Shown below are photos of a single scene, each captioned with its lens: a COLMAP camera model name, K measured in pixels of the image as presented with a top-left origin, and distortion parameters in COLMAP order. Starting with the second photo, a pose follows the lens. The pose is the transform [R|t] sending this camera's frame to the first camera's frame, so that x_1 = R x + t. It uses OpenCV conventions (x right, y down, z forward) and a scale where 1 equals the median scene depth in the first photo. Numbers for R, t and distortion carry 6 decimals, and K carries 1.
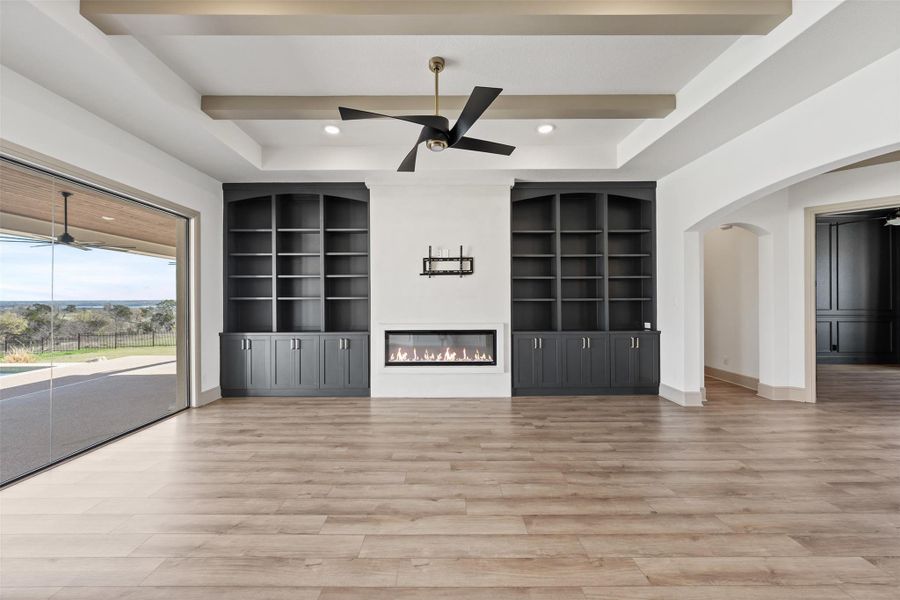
lens RADIAL K [[339.8, 0, 442.4], [0, 339.8, 299.8], [0, 0, 1]] dist [-0.003120, 0.000592]
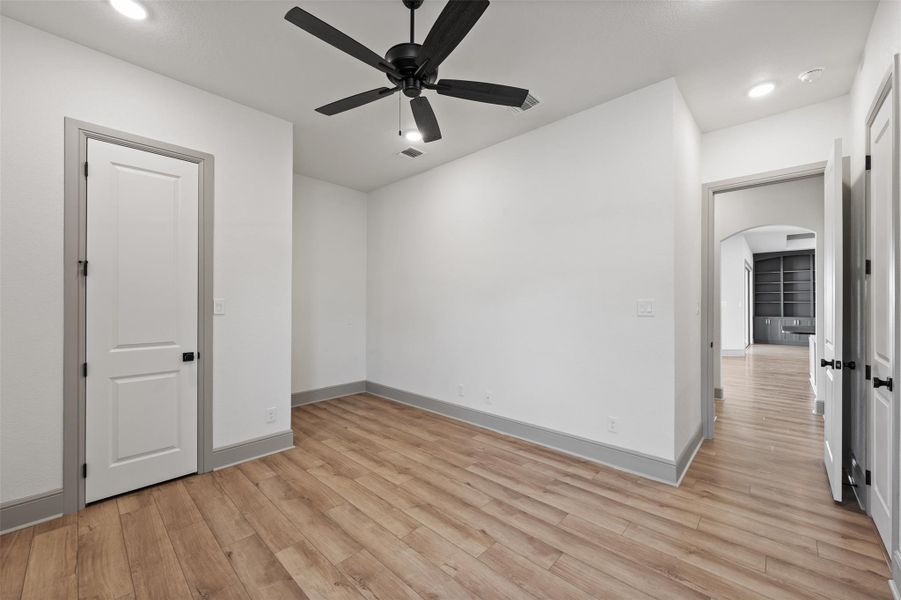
lens RADIAL K [[348.0, 0, 451.6], [0, 348.0, 300.7], [0, 0, 1]] dist [-0.004282, 0.000248]
pose [[0.732298, 0.001754, -0.680983, -0.547955], [-0.004703, 0.999986, -0.002482, 0.003354], [0.680969, 0.005020, 0.732295, -2.245891]]
